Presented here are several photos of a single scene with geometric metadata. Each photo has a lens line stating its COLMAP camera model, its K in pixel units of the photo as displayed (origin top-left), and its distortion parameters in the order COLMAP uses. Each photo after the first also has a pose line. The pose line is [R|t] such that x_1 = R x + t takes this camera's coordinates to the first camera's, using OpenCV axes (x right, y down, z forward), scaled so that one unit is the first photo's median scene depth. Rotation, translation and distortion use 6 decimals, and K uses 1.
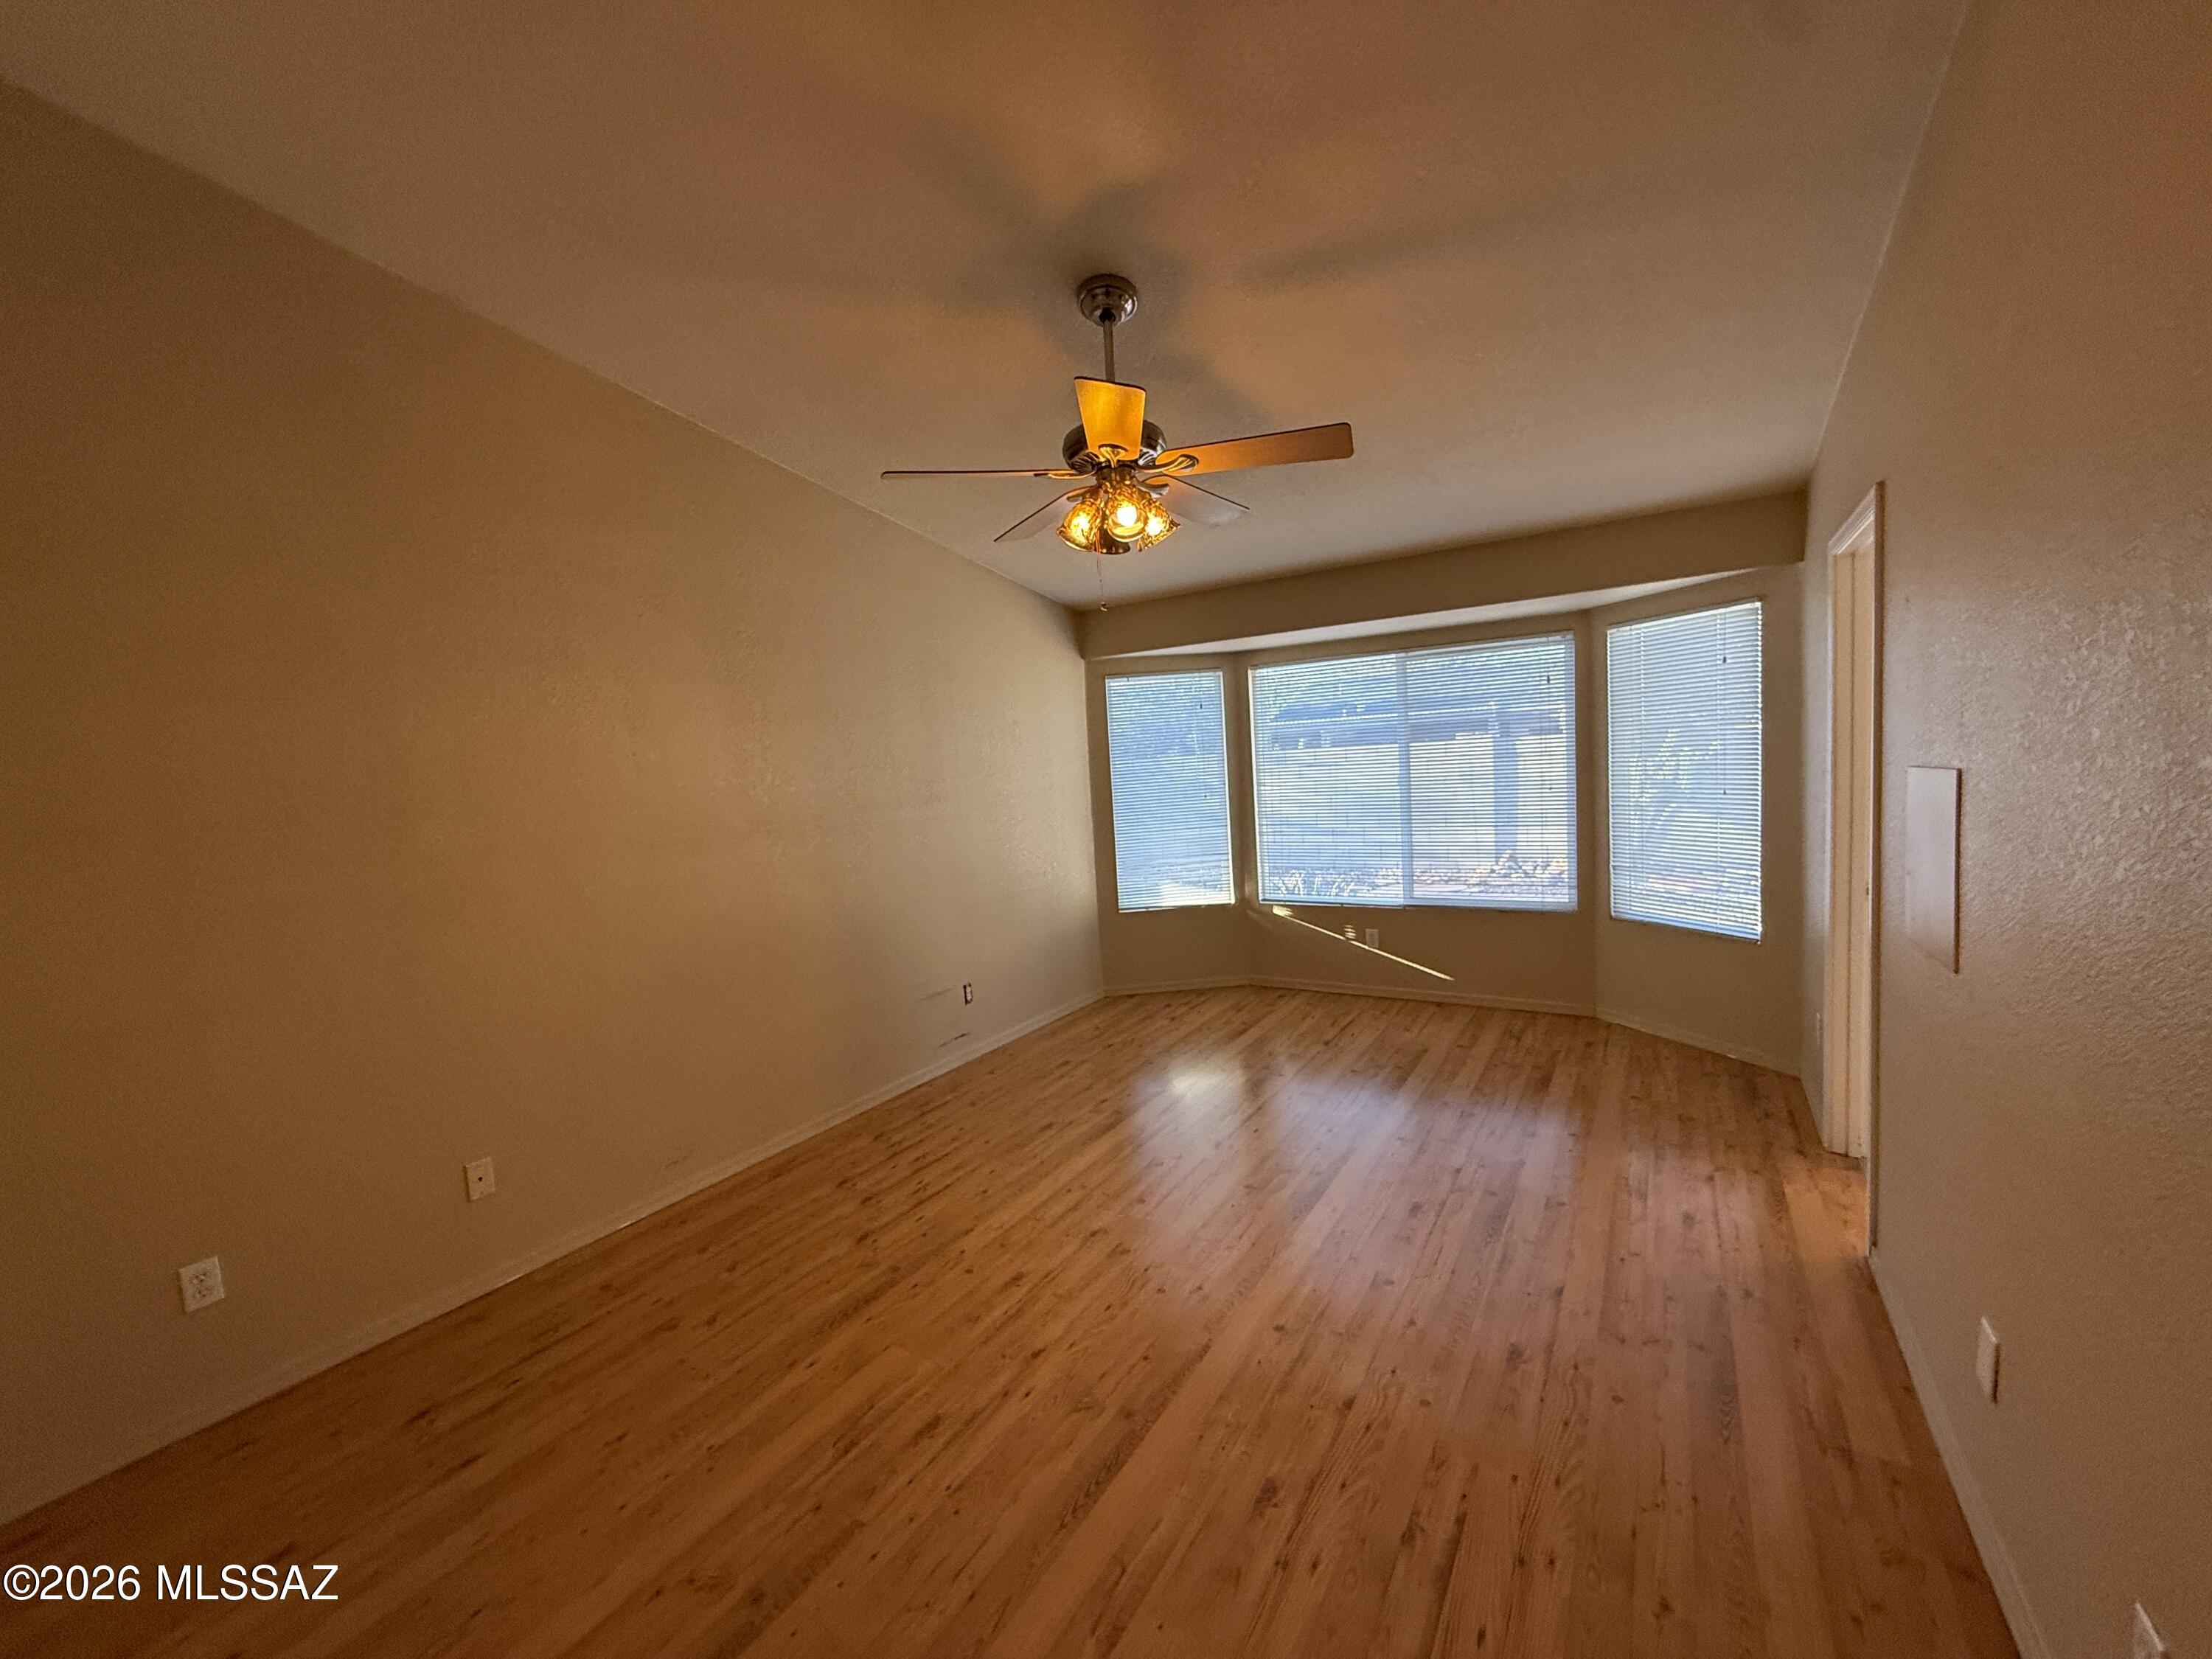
lens RADIAL K [[885.6, 0, 1102.9], [0, 885.6, 835.1], [0, 0, 1]] dist [-0.001721, -0.000082]
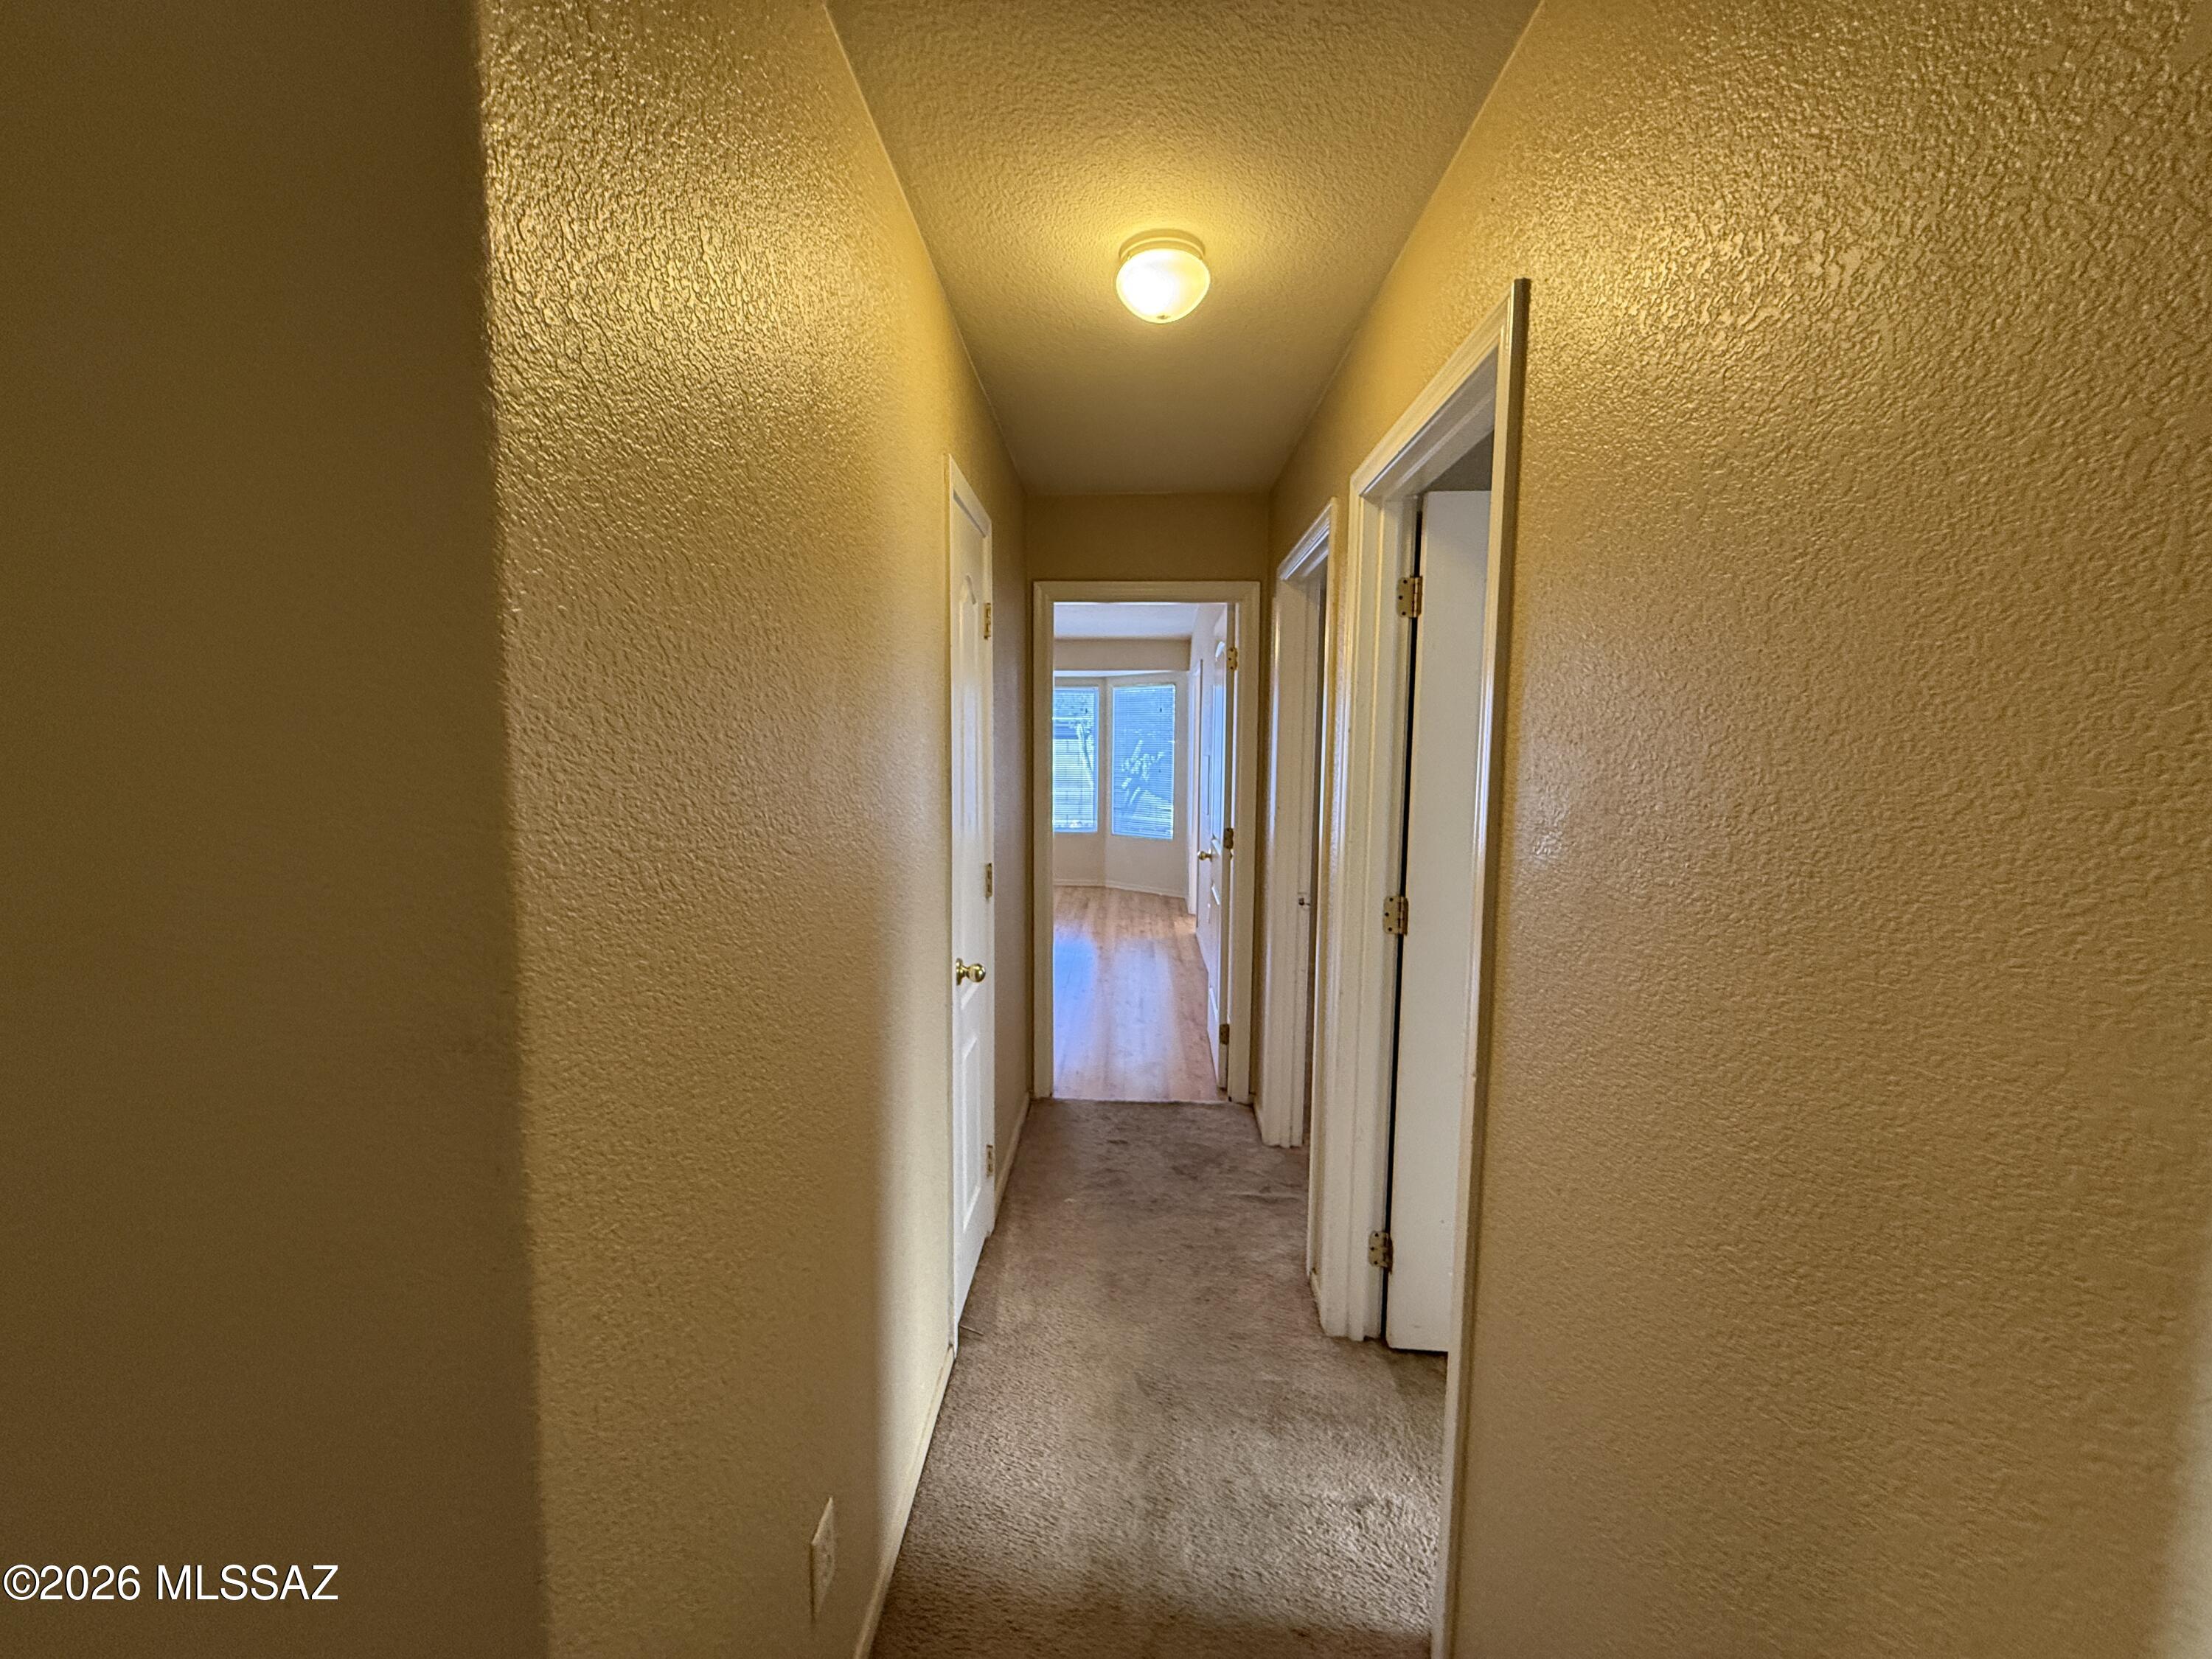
lens RADIAL K [[885.6, 0, 1102.9], [0, 885.6, 835.1], [0, 0, 1]] dist [-0.001721, -0.000082]
pose [[0.860825, 0.013270, 0.508729, -0.486702], [-0.014894, 0.999889, -0.000879, 0.105765], [-0.508684, -0.006820, 0.860926, -0.749482]]
